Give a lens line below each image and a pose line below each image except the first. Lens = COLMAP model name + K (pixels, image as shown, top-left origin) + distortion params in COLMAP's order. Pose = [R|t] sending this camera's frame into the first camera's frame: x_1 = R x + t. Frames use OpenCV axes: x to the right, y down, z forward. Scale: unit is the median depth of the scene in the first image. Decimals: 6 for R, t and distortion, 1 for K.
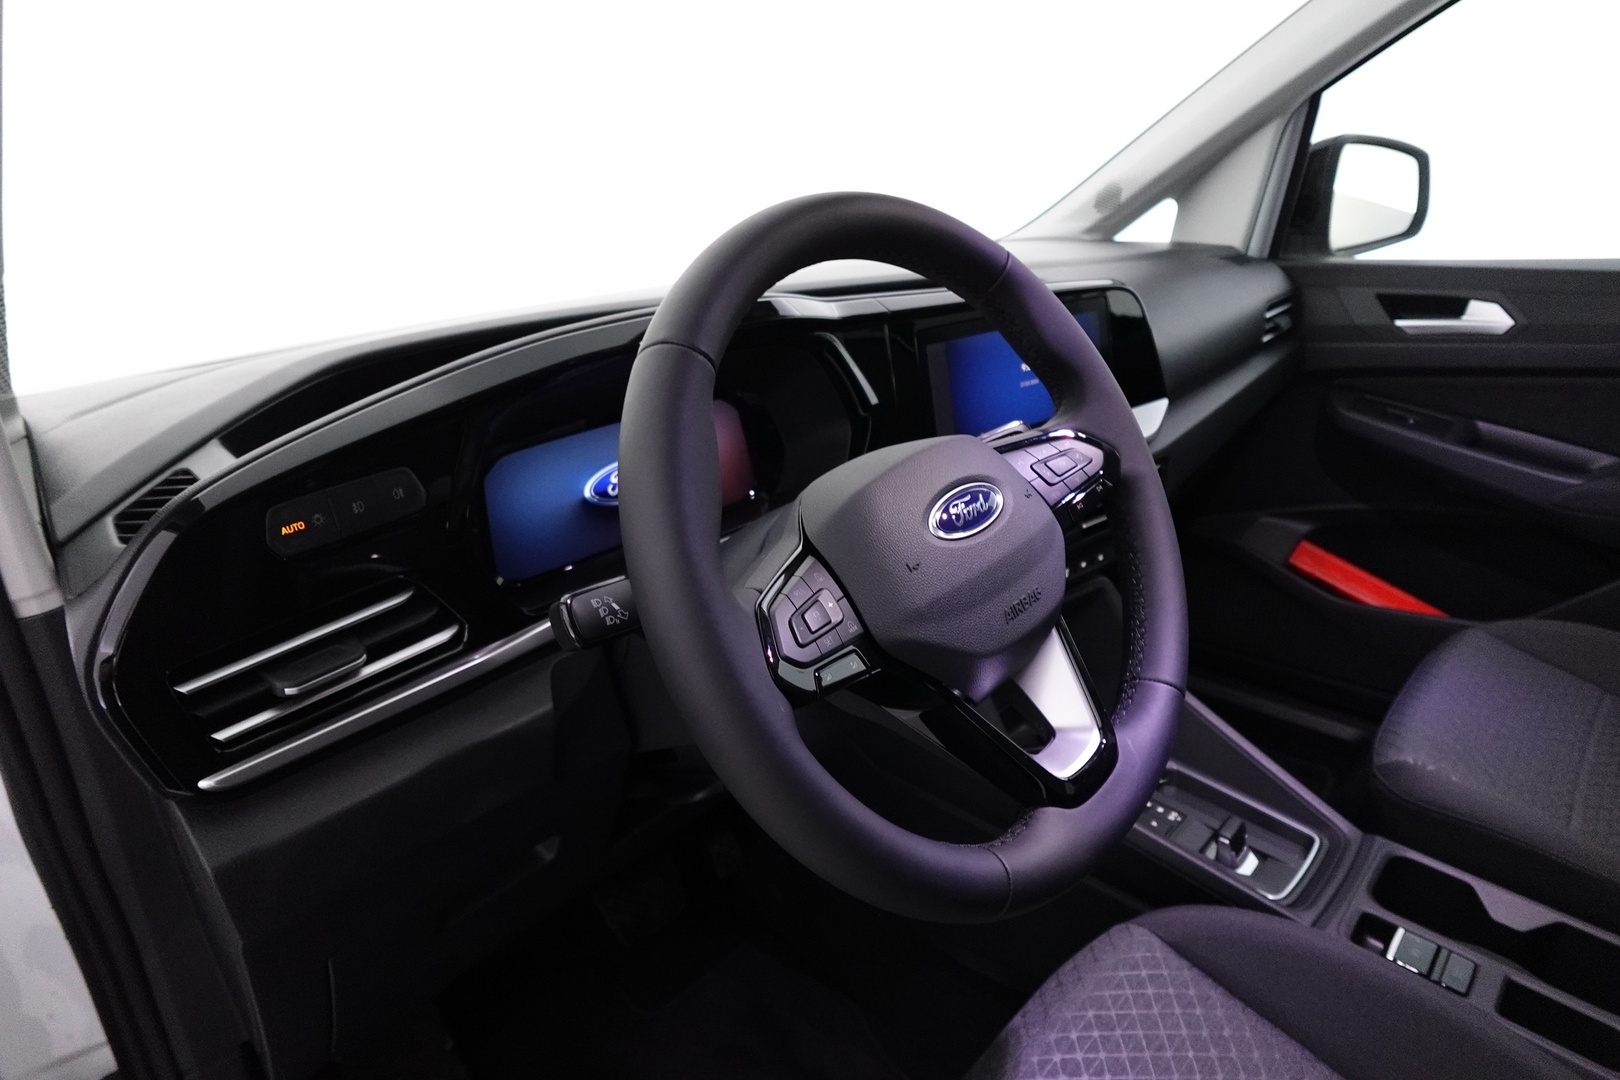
lens RADIAL K [[911.2, 0, 812.9], [0, 911.2, 543.1], [0, 0, 1]] dist [-0.003901, -0.000841]
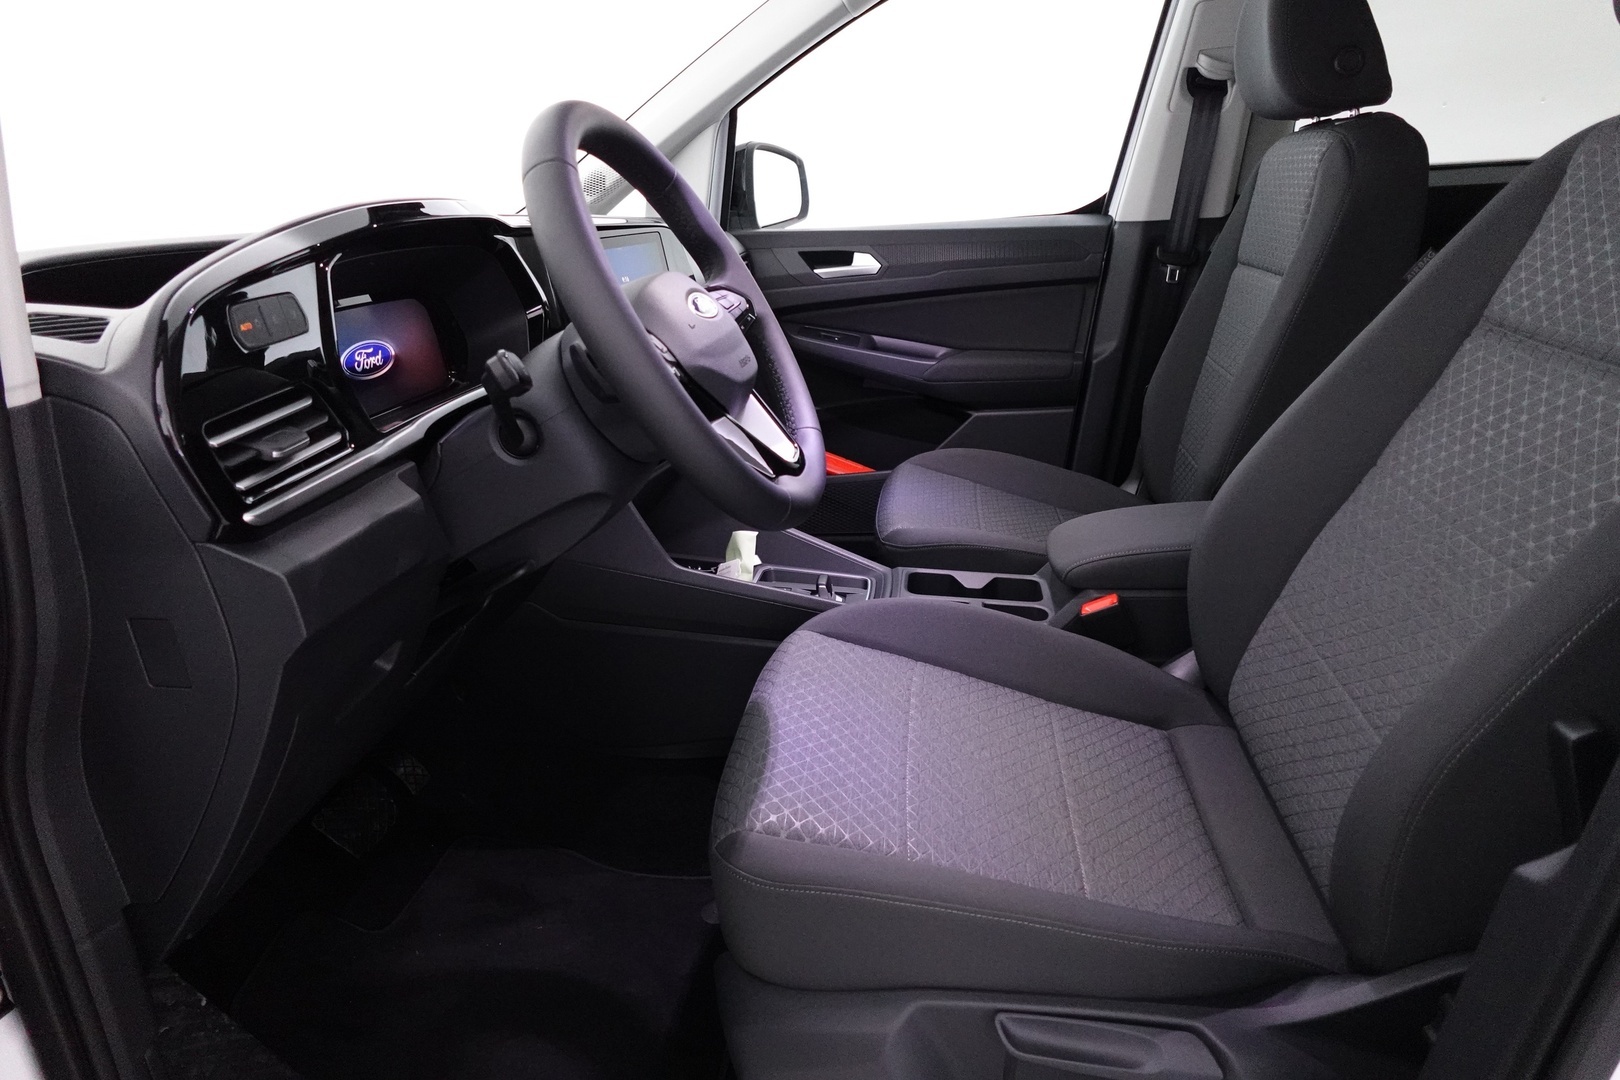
lens RADIAL K [[911.2, 0, 816.3], [0, 911.2, 540.6], [0, 0, 1]] dist [-0.003901, -0.000841]
pose [[0.805505, -0.186385, 0.562515, -0.271034], [0.210313, 0.977371, 0.022682, 0.156475], [-0.554013, 0.100034, 0.826476, -0.164398]]
